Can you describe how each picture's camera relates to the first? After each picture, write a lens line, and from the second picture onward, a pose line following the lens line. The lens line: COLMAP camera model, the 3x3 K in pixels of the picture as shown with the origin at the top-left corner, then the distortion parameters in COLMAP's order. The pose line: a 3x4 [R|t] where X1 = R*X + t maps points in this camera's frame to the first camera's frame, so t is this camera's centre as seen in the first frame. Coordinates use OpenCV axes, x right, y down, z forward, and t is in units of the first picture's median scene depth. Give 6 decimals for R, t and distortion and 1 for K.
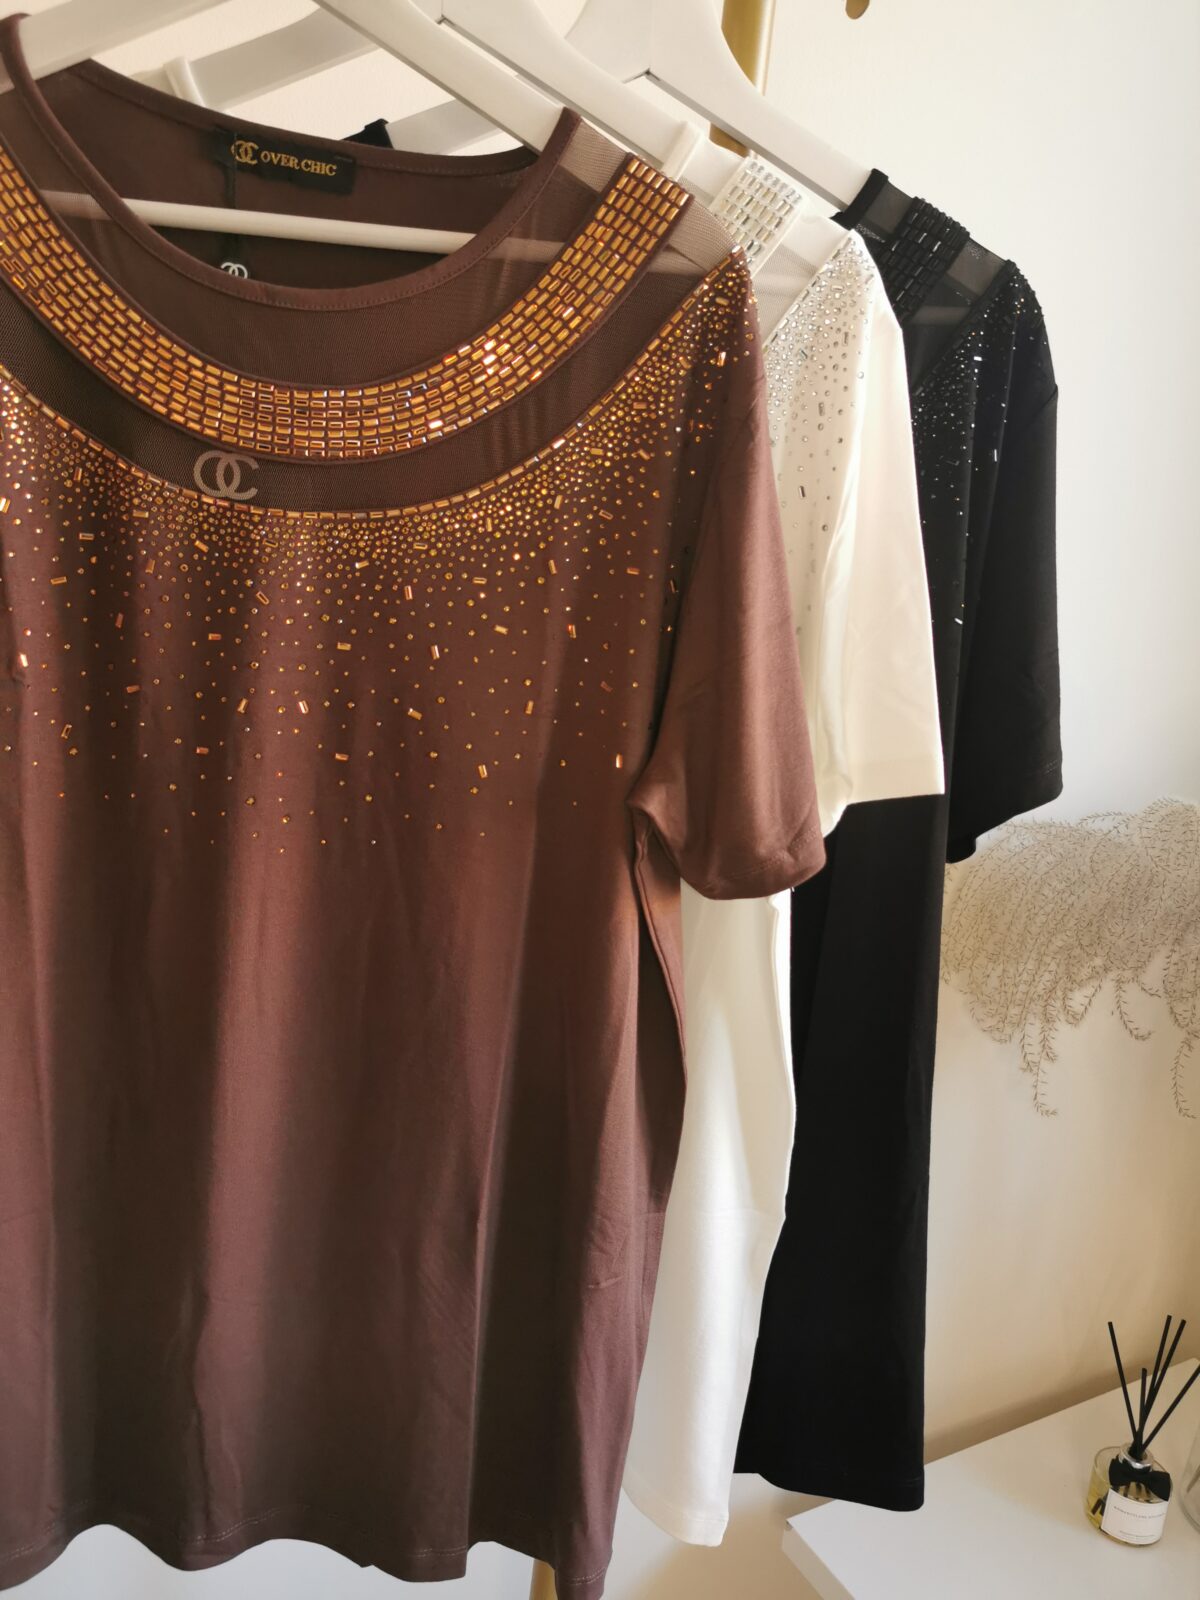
lens RADIAL K [[1149.2, 0, 639.5], [0, 1149.2, 799.4], [0, 0, 1]] dist [-0.001767, -0.026533]
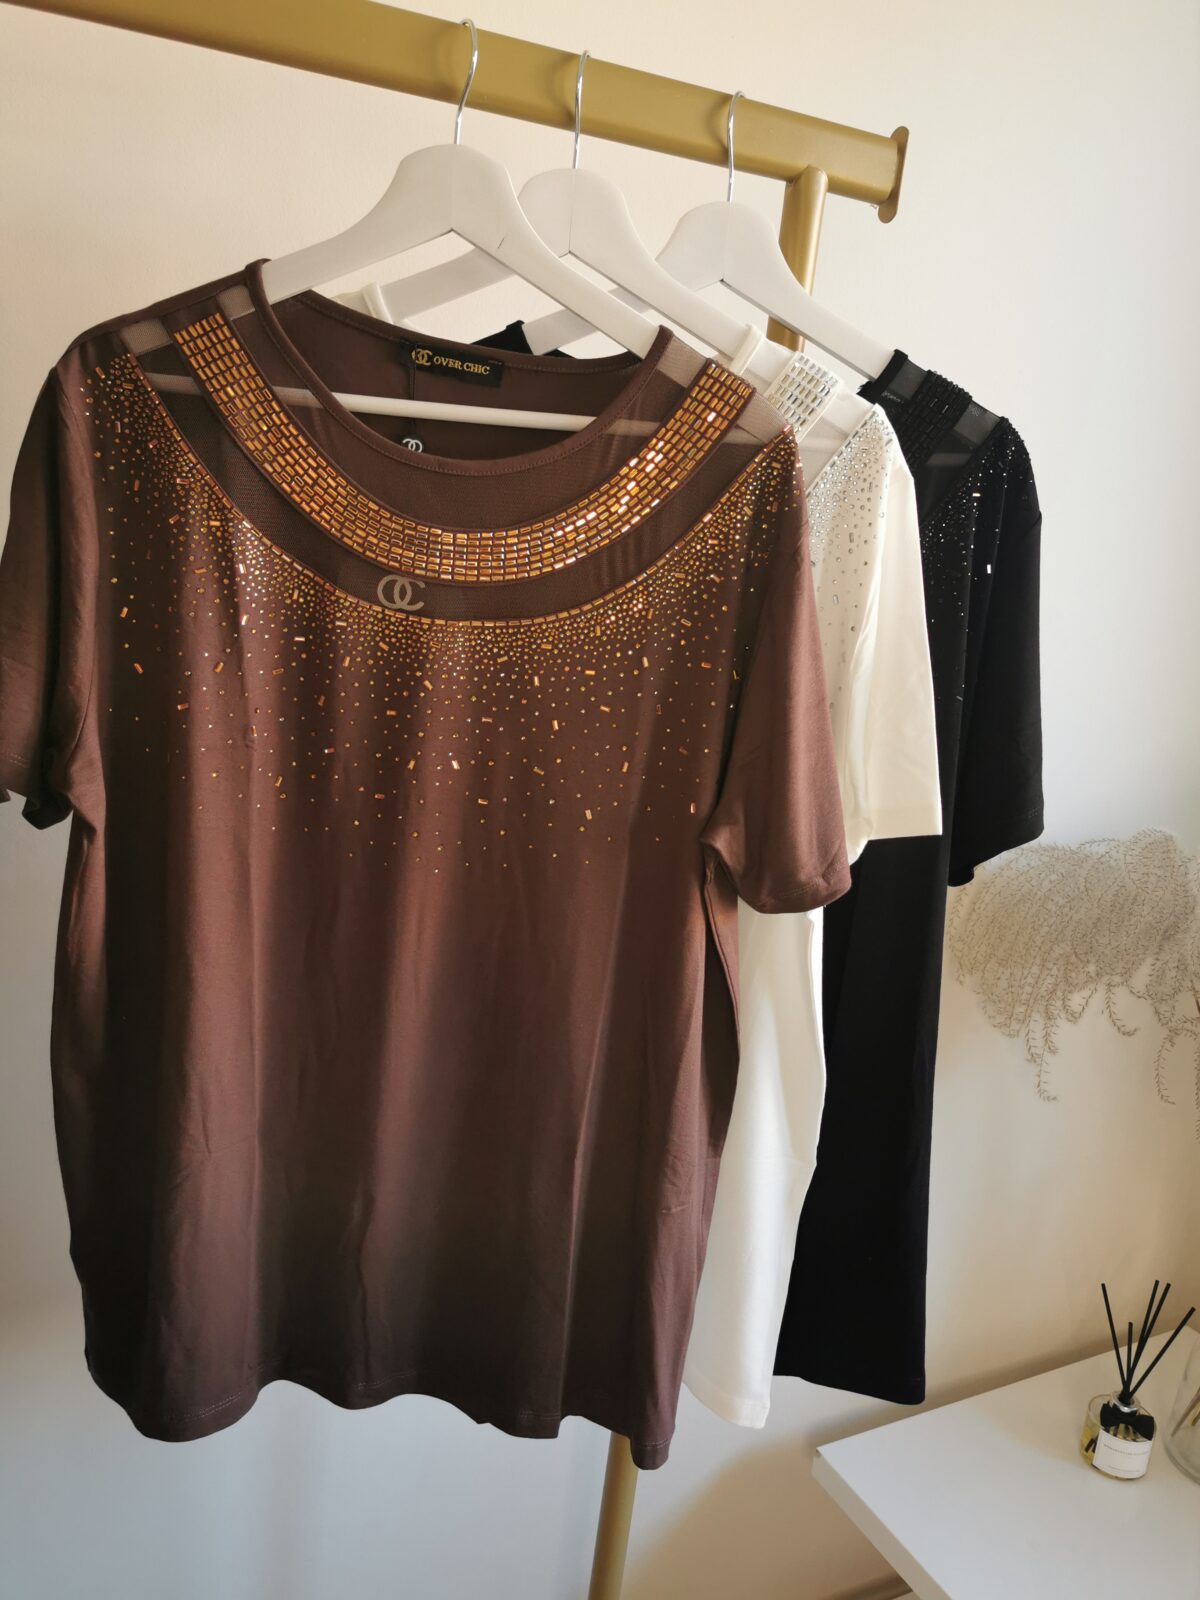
lens RADIAL K [[1242.2, 0, 599.4], [0, 1242.2, 813.2], [0, 0, 1]] dist [-0.010932, -0.001557]
pose [[0.998532, 0.010010, -0.053225, -0.049944], [-0.008882, 0.999732, 0.021387, -0.057889], [0.053425, -0.020883, 0.998353, -0.429393]]
